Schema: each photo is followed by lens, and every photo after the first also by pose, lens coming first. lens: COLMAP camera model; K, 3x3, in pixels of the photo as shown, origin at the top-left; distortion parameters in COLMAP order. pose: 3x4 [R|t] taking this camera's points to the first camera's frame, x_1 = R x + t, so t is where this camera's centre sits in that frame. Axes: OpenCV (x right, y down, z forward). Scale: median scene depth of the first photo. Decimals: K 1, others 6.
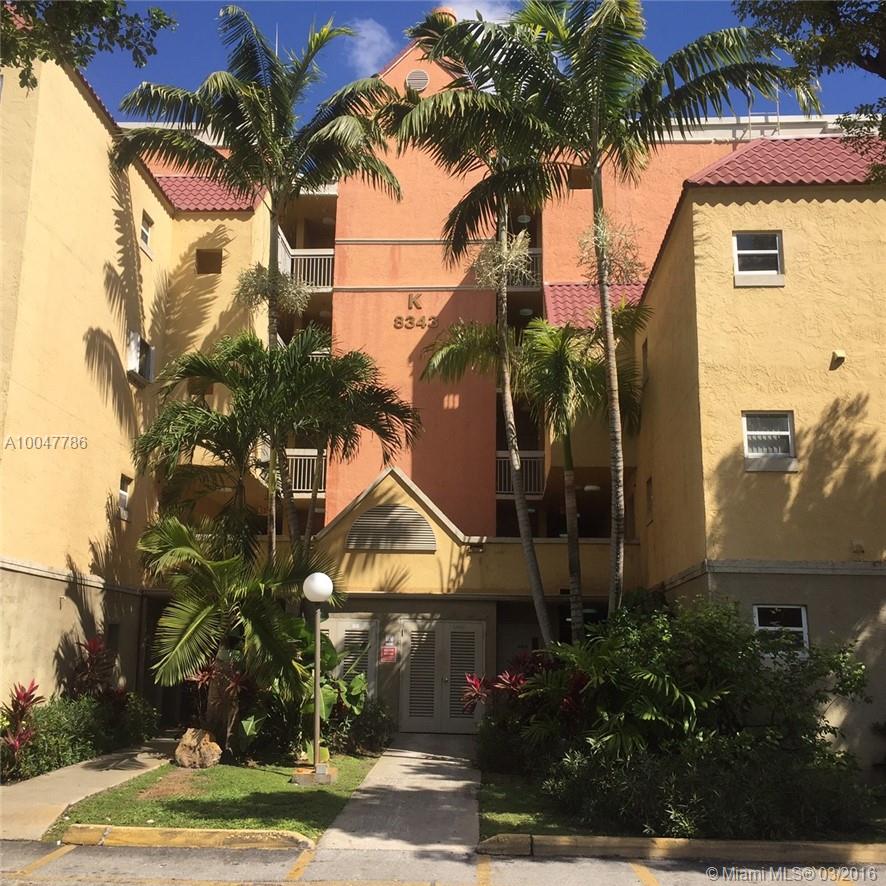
lens RADIAL K [[980.5, 0, 443.1], [0, 980.5, 443.7], [0, 0, 1]] dist [0.071845, 0.000000]
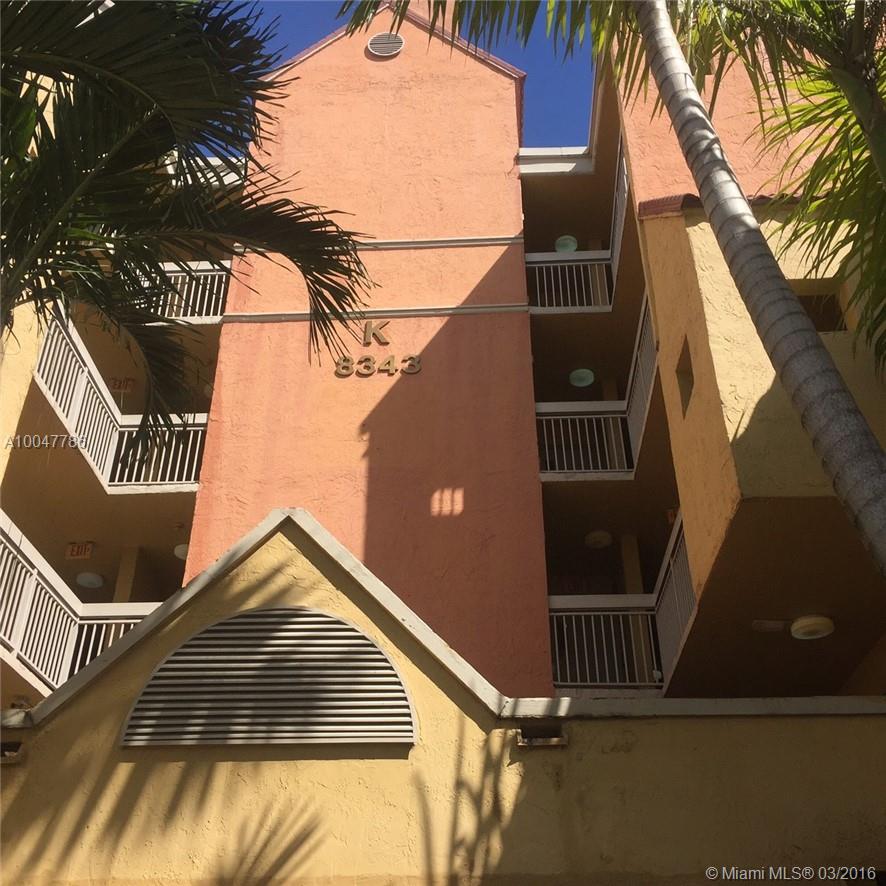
lens RADIAL K [[980.5, 0, 441.4], [0, 980.5, 440.3], [0, 0, 1]] dist [0.071845, 0.000000]
pose [[0.999907, -0.003181, 0.013230, -0.000955], [0.007984, 0.924503, -0.381092, 0.136874], [-0.011019, 0.381162, 0.924443, 0.665975]]
